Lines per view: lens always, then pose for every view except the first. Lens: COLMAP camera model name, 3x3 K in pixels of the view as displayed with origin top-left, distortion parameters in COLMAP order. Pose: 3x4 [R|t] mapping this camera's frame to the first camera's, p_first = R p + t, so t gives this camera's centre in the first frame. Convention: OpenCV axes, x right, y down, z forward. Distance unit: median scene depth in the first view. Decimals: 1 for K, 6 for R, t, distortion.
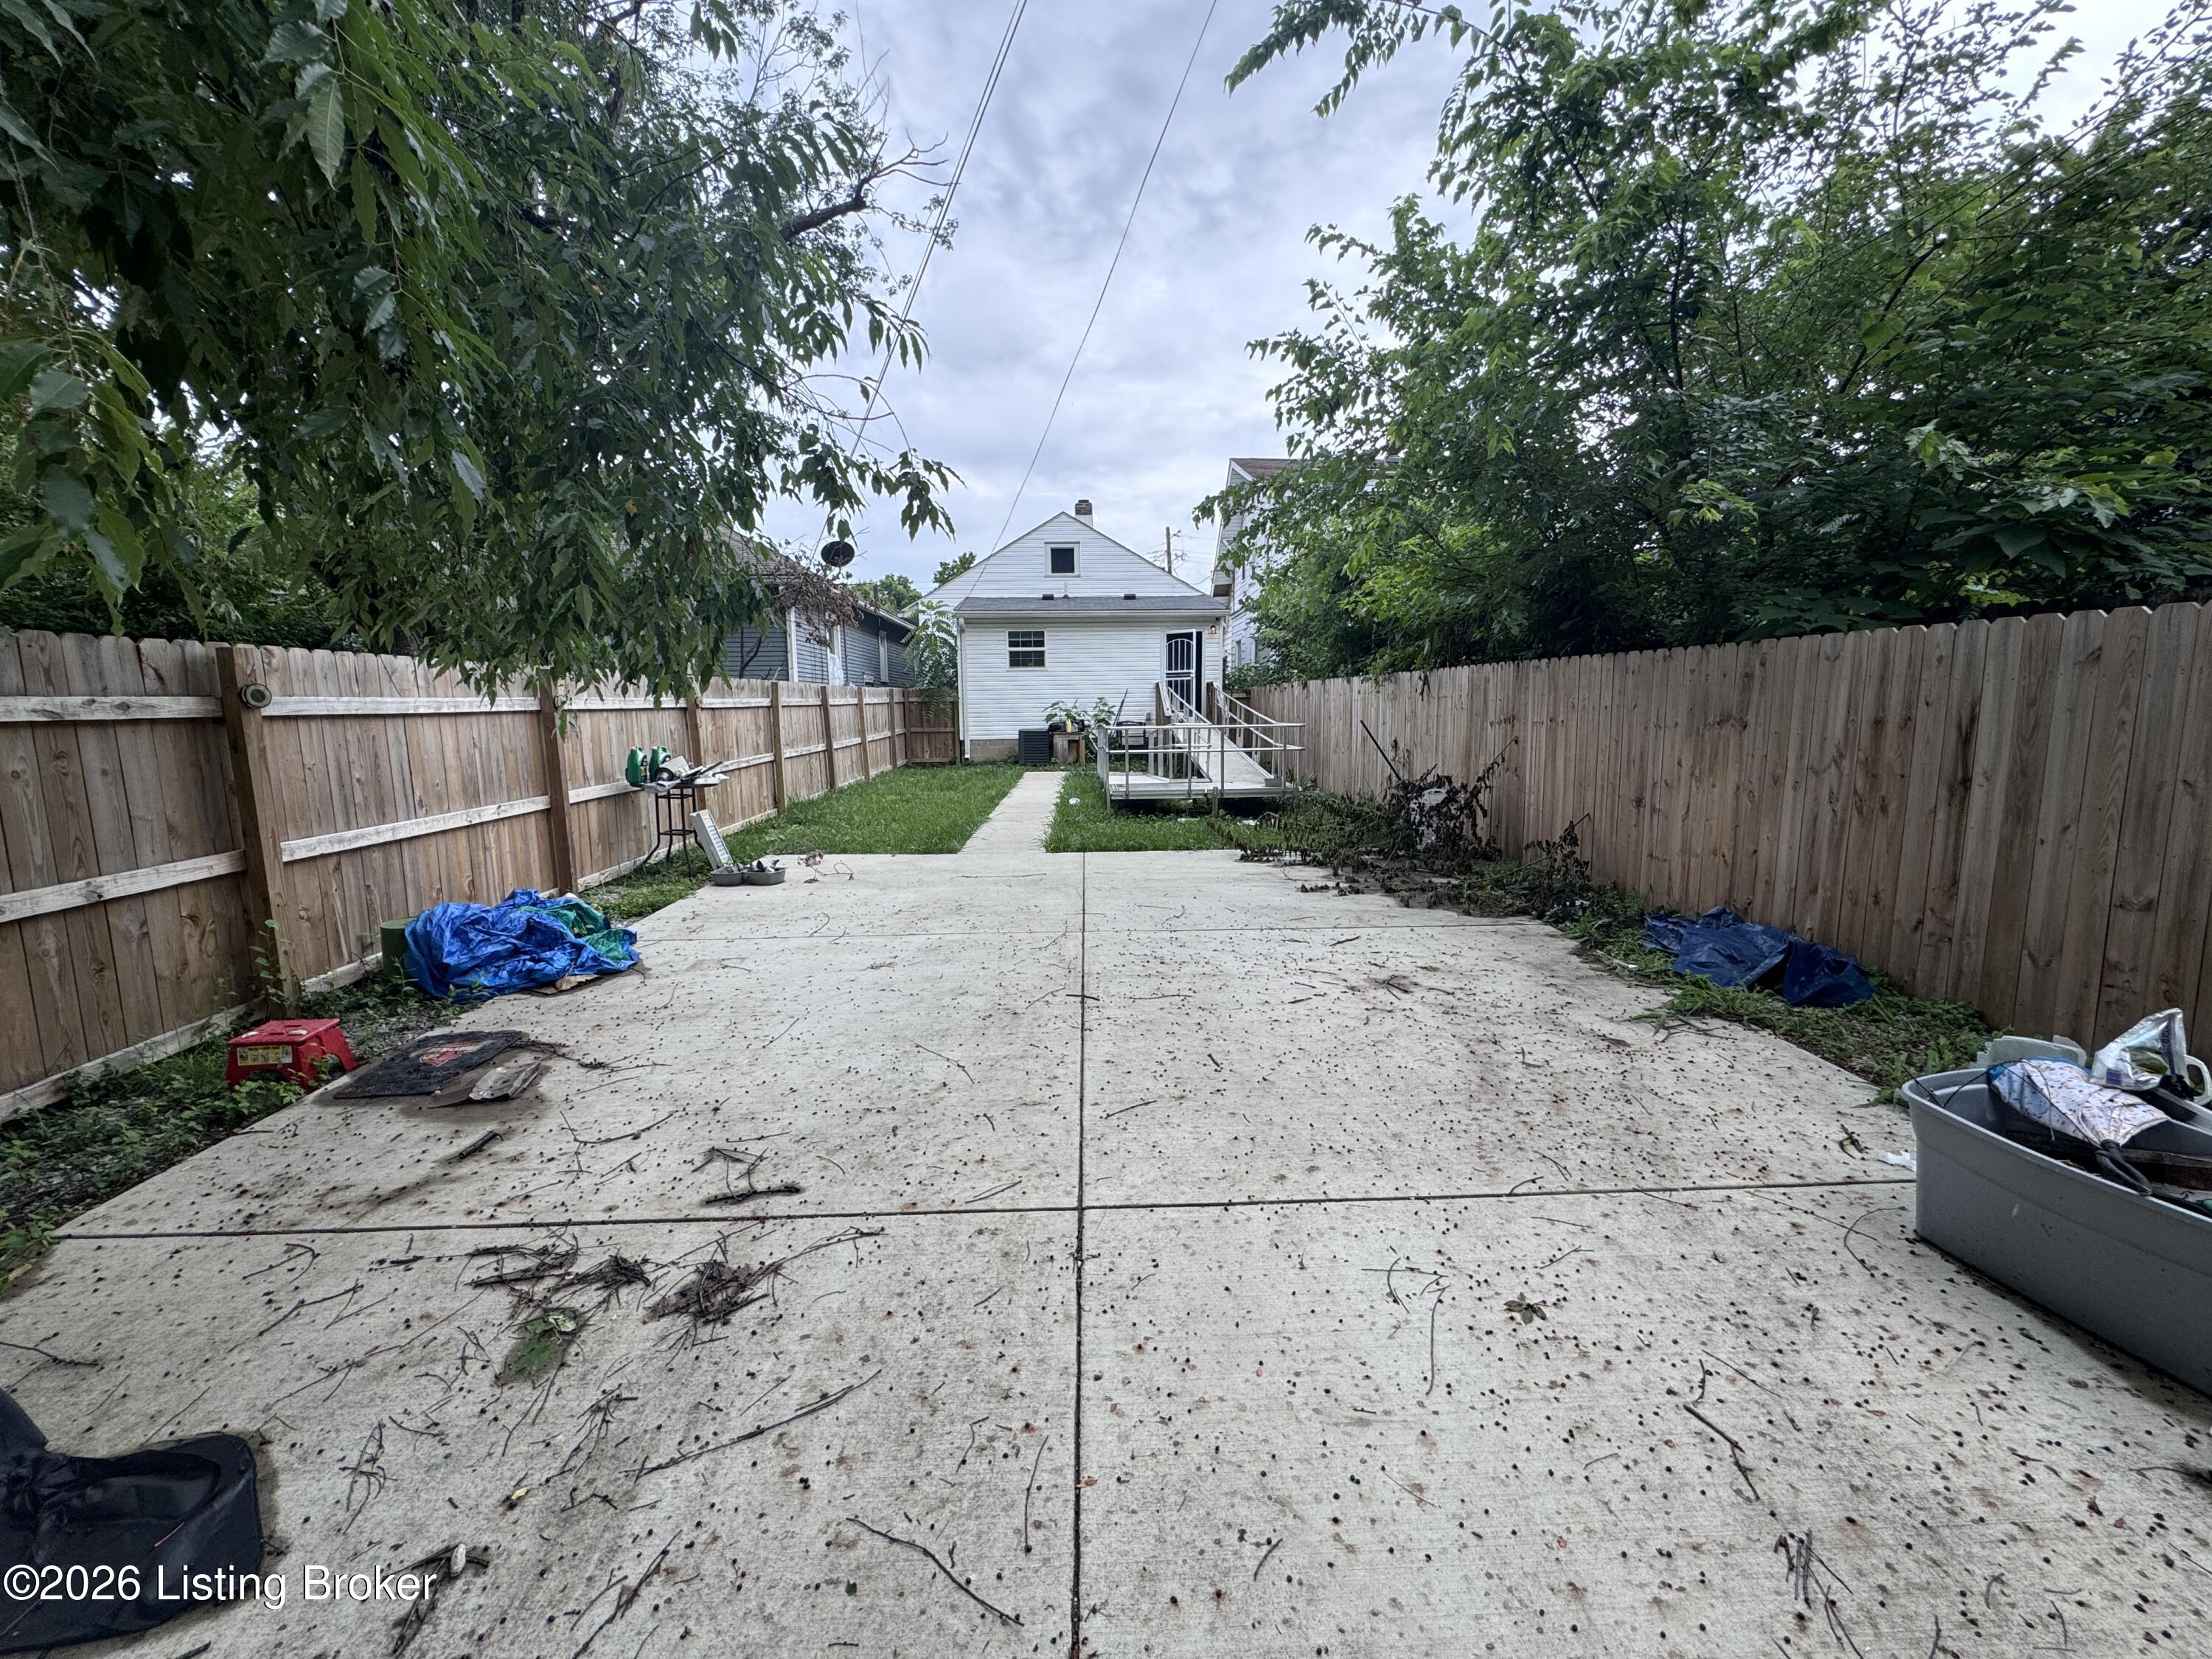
lens RADIAL K [[894.2, 0, 1113.6], [0, 894.2, 830.0], [0, 0, 1]] dist [0.006296, 0.000327]
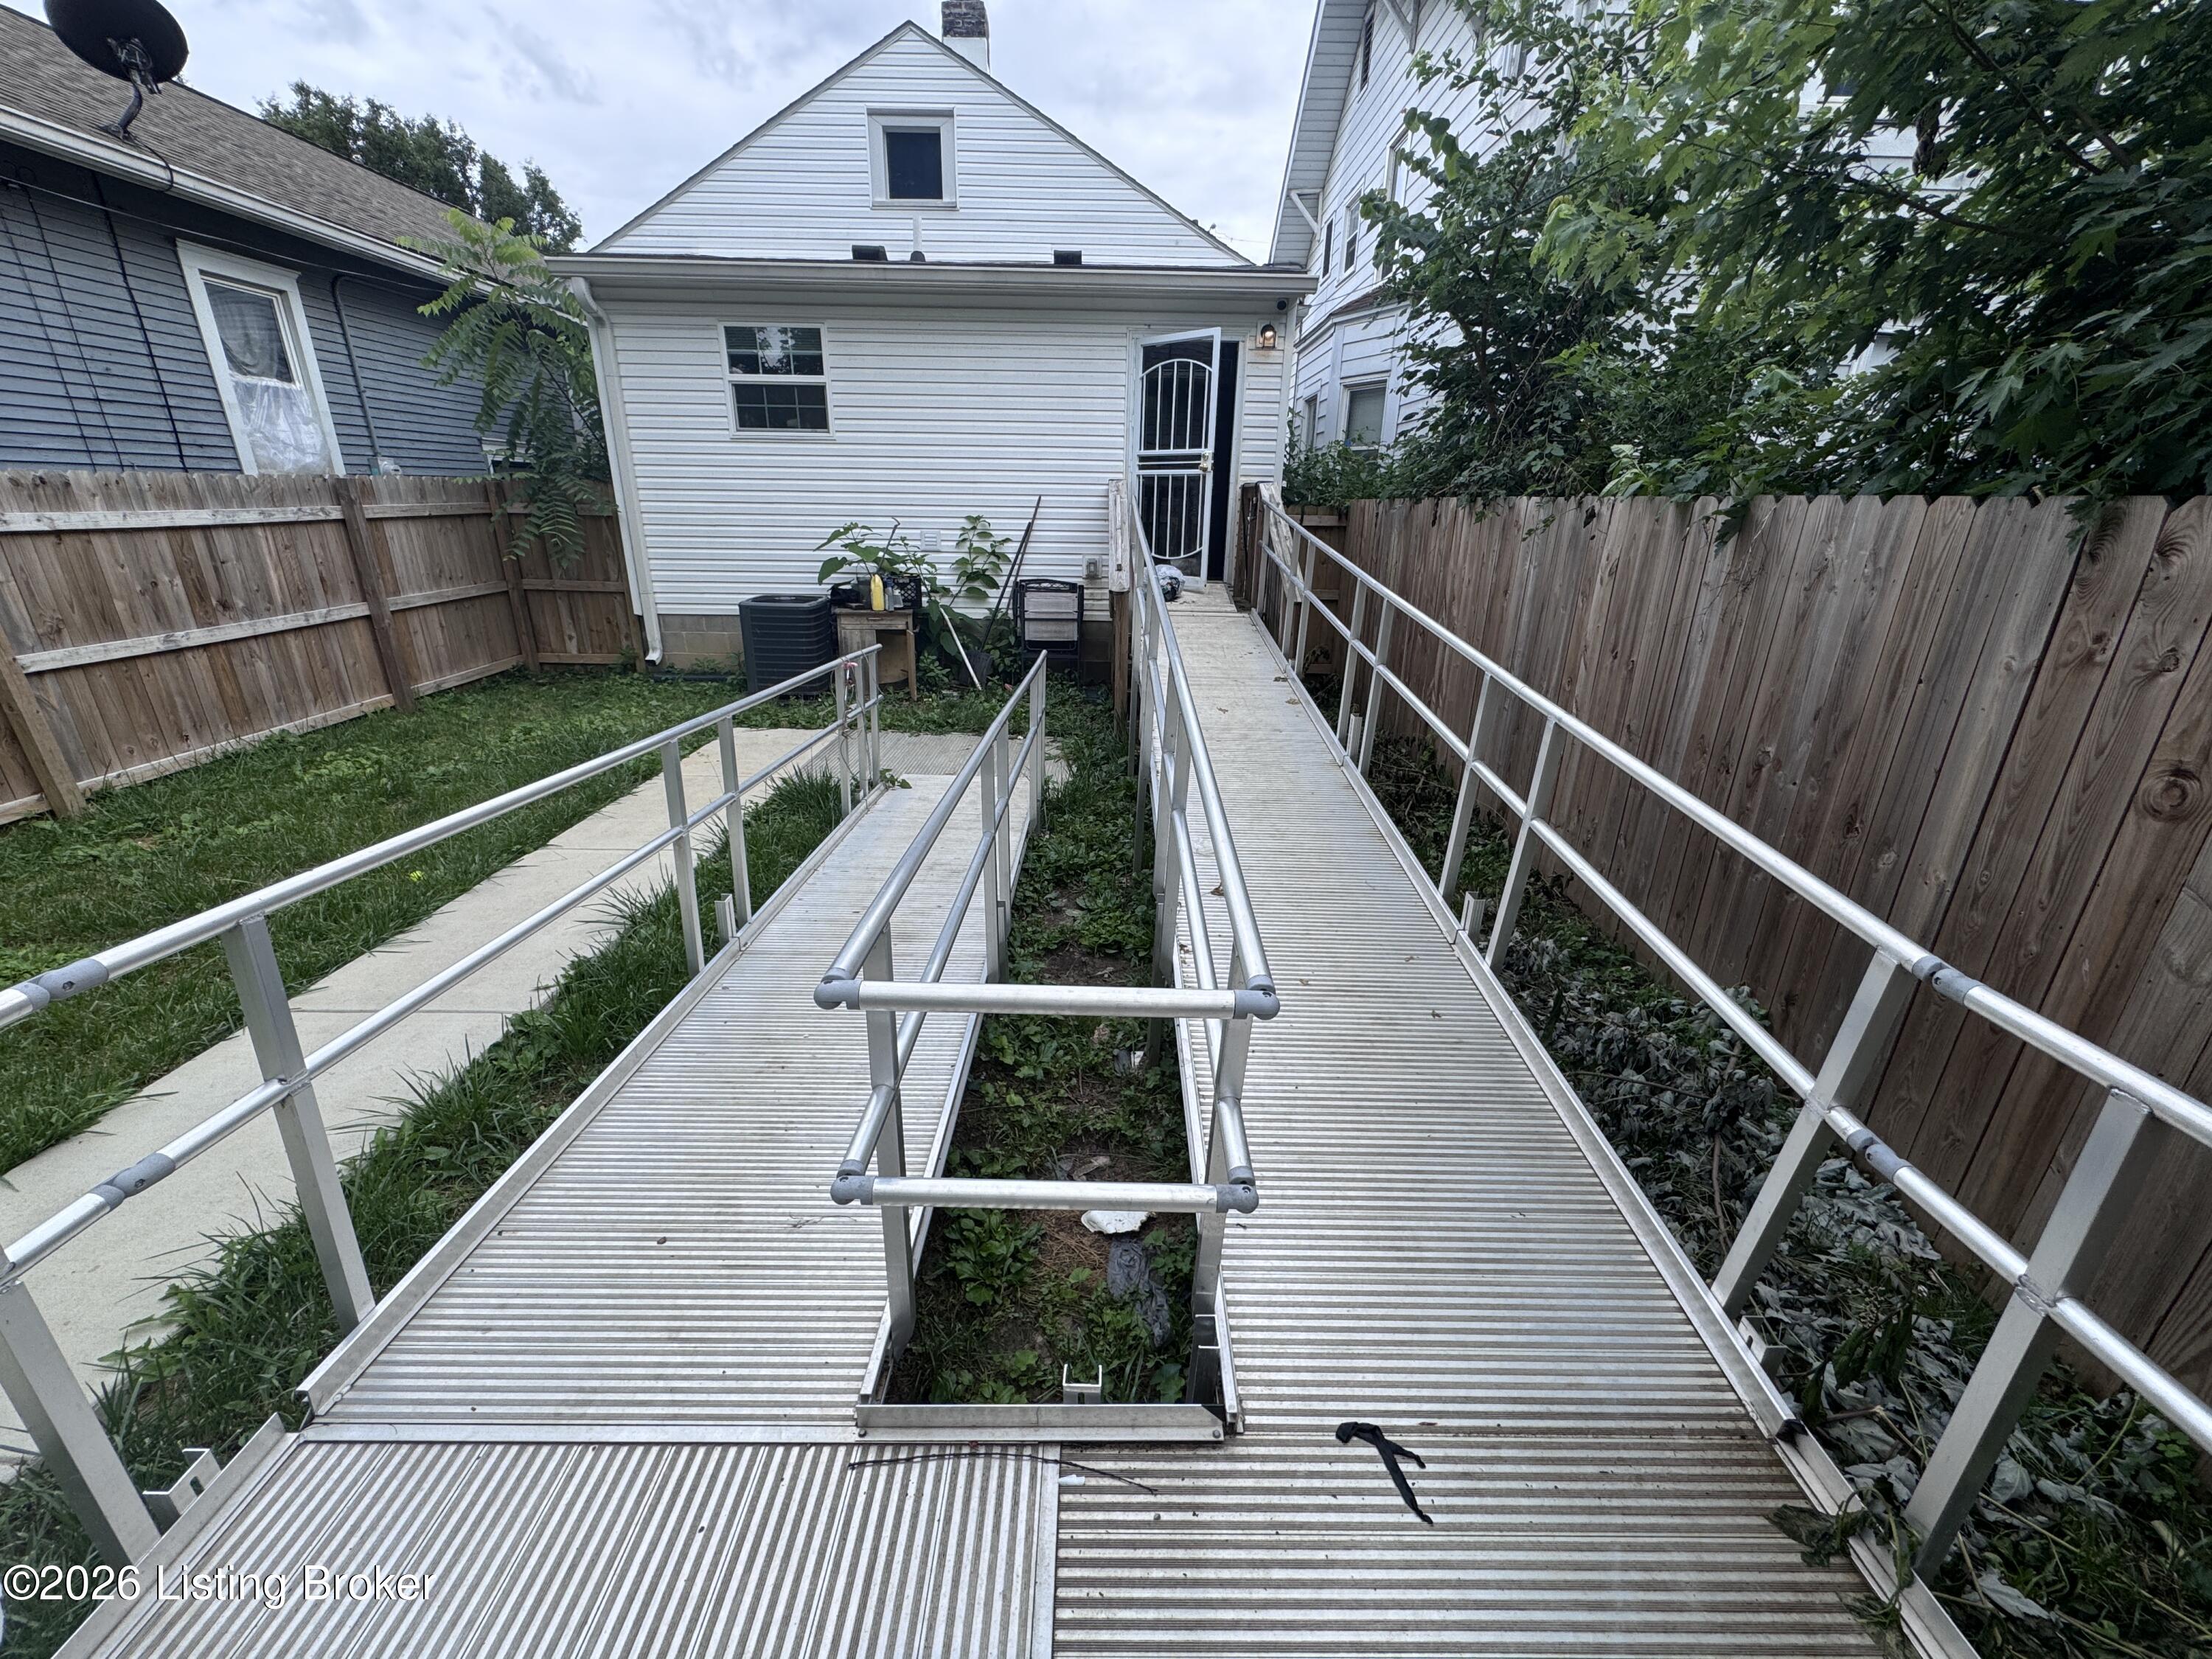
lens RADIAL K [[894.2, 0, 1109.1], [0, 894.2, 816.4], [0, 0, 1]] dist [0.006296, 0.000327]
pose [[0.998859, 0.037899, -0.029064, 0.063650], [-0.031395, 0.979610, 0.198440, -0.099717], [0.035992, -0.197301, 0.979682, 0.593987]]
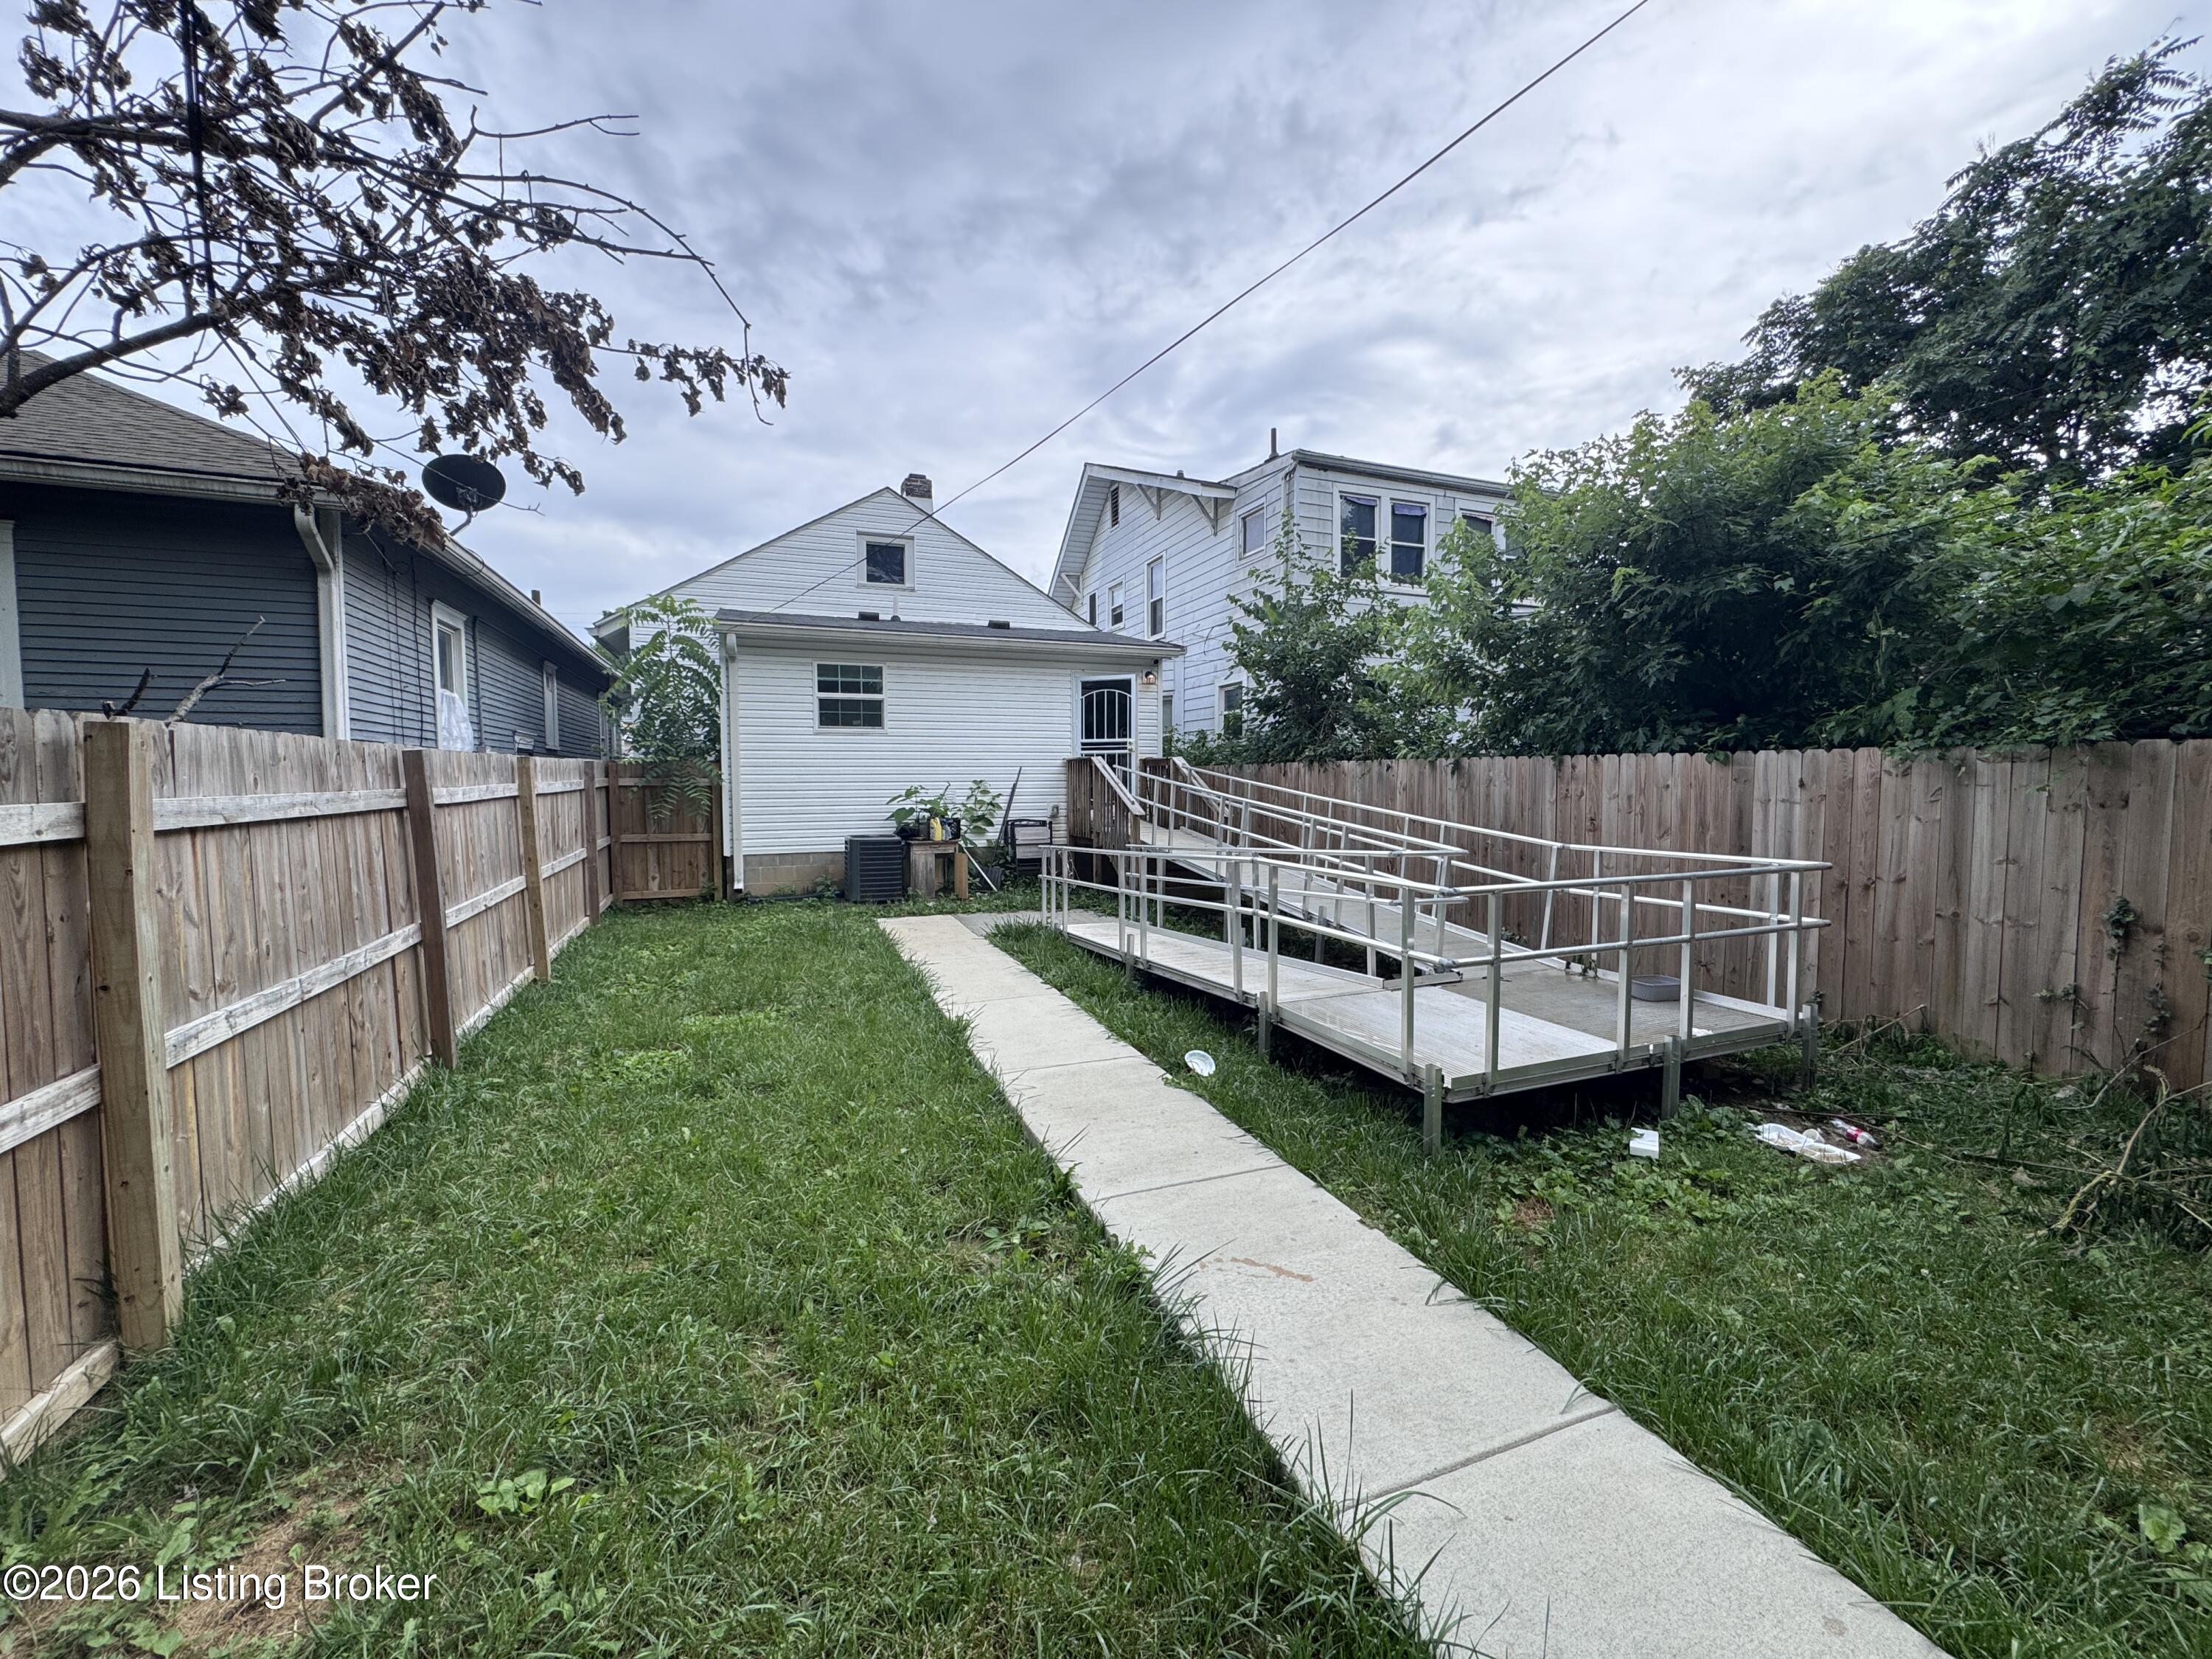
lens RADIAL K [[894.2, 0, 1111.6], [0, 894.2, 831.8], [0, 0, 1]] dist [0.006296, 0.000327]
pose [[0.943678, -0.011793, 0.330655, -0.130698], [0.039391, 0.996261, -0.076886, -0.065004], [-0.328513, 0.085580, 0.940614, 0.414250]]
